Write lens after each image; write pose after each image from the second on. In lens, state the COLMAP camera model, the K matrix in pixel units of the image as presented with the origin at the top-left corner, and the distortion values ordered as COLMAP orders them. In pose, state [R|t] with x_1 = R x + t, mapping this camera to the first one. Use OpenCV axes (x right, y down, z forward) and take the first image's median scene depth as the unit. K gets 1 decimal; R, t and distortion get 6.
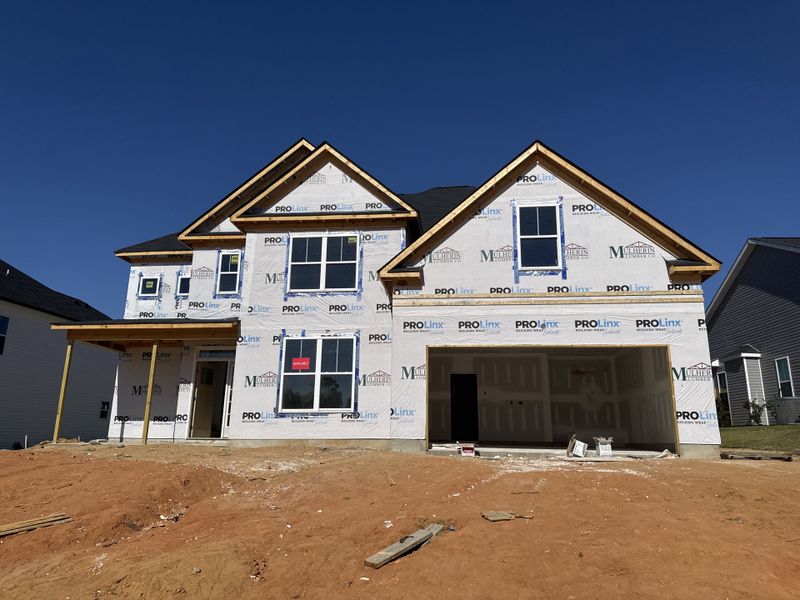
lens RADIAL K [[564.9, 0, 404.9], [0, 564.9, 291.4], [0, 0, 1]] dist [0.073977, -0.086348]
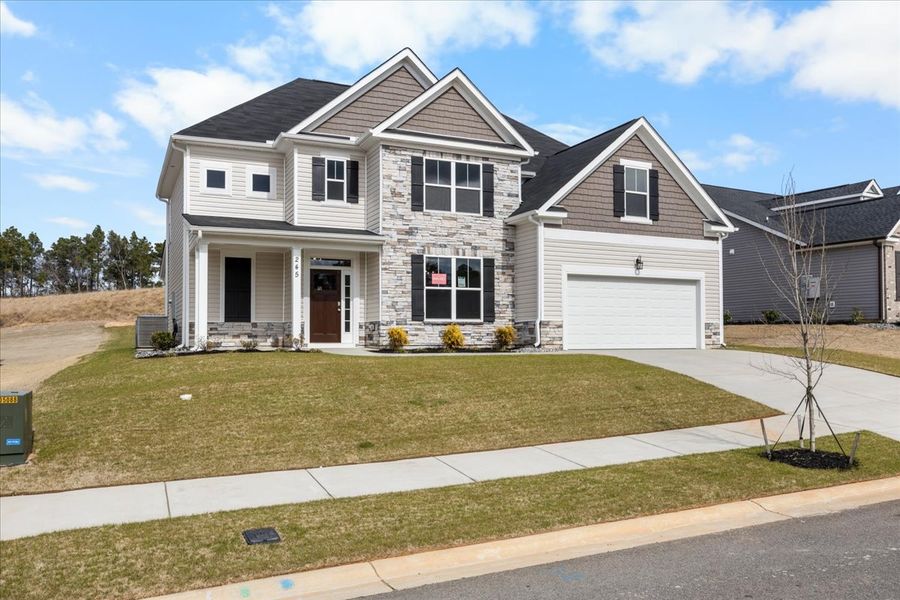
lens RADIAL K [[728.7, 0, 459.3], [0, 728.7, 319.1], [0, 0, 1]] dist [-0.027843, 0.026435]
pose [[0.846891, 0.002787, 0.531759, -0.873426], [-0.122868, 0.973952, 0.190579, -0.071199], [-0.517377, -0.226736, 0.825174, -0.214657]]
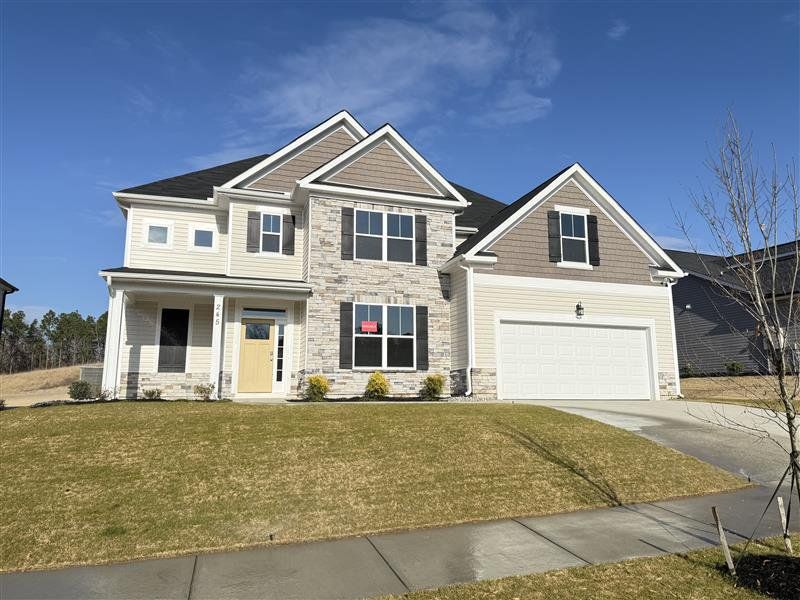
lens RADIAL K [[564.9, 0, 403.4], [0, 564.9, 299.4], [0, 0, 1]] dist [0.073977, -0.086348]
pose [[0.903879, 0.059862, 0.423579, -0.569925], [-0.096312, 0.993216, 0.065155, -0.004526], [-0.416805, -0.099688, 0.903513, -0.024386]]
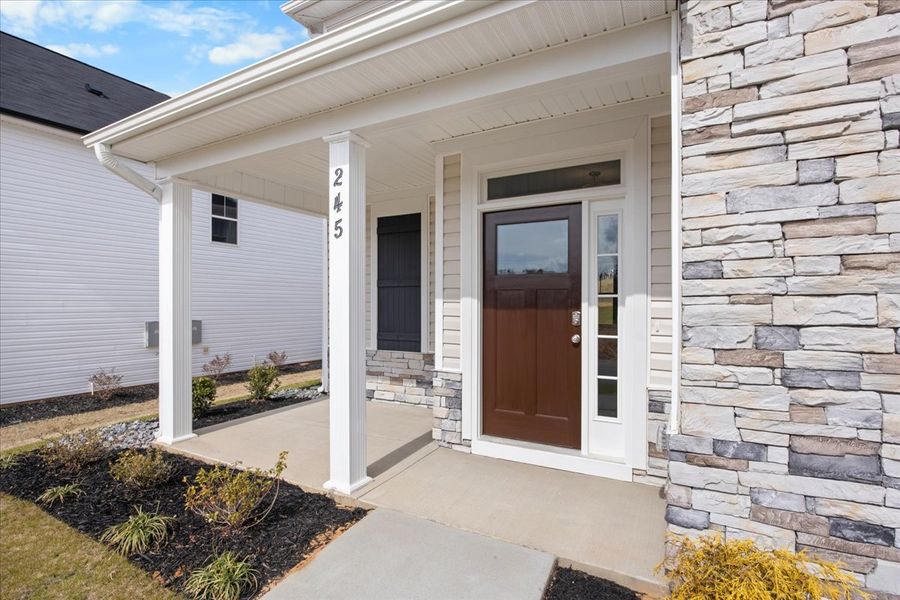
lens RADIAL K [[436.2, 0, 452.6], [0, 436.2, 308.2], [0, 0, 1]] dist [-0.019248, 0.000210]
pose [[0.925653, -0.007520, -0.378299, -0.304980], [0.105133, 0.965545, 0.238054, 0.121554], [0.363474, -0.260127, 0.894550, 0.807496]]
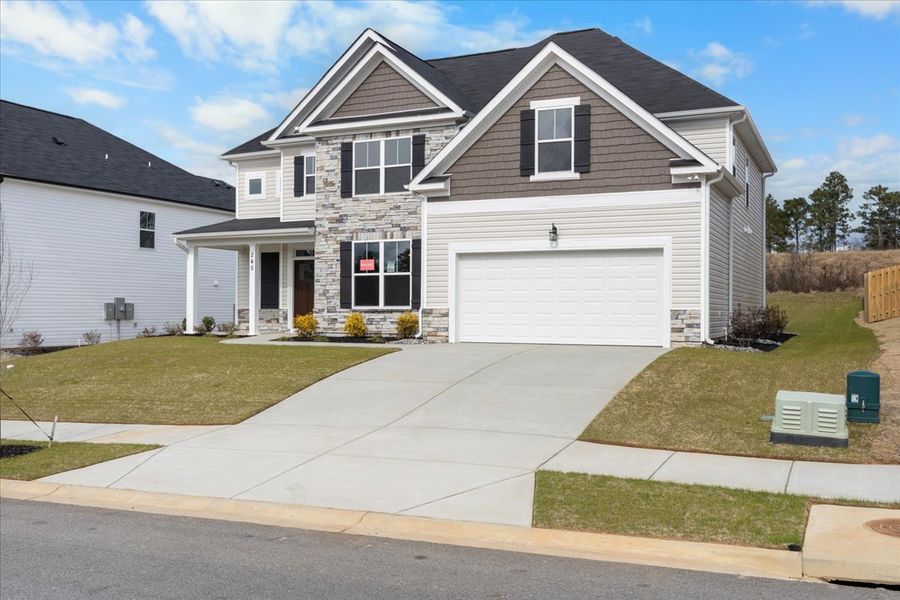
lens RADIAL K [[874.1, 0, 467.0], [0, 874.1, 297.3], [0, 0, 1]] dist [-0.014812, 0.000000]
pose [[0.950496, -0.011969, -0.310505, 0.492653], [0.084688, 0.971408, 0.221797, -0.159651], [0.298973, -0.237113, 0.924334, -0.479318]]
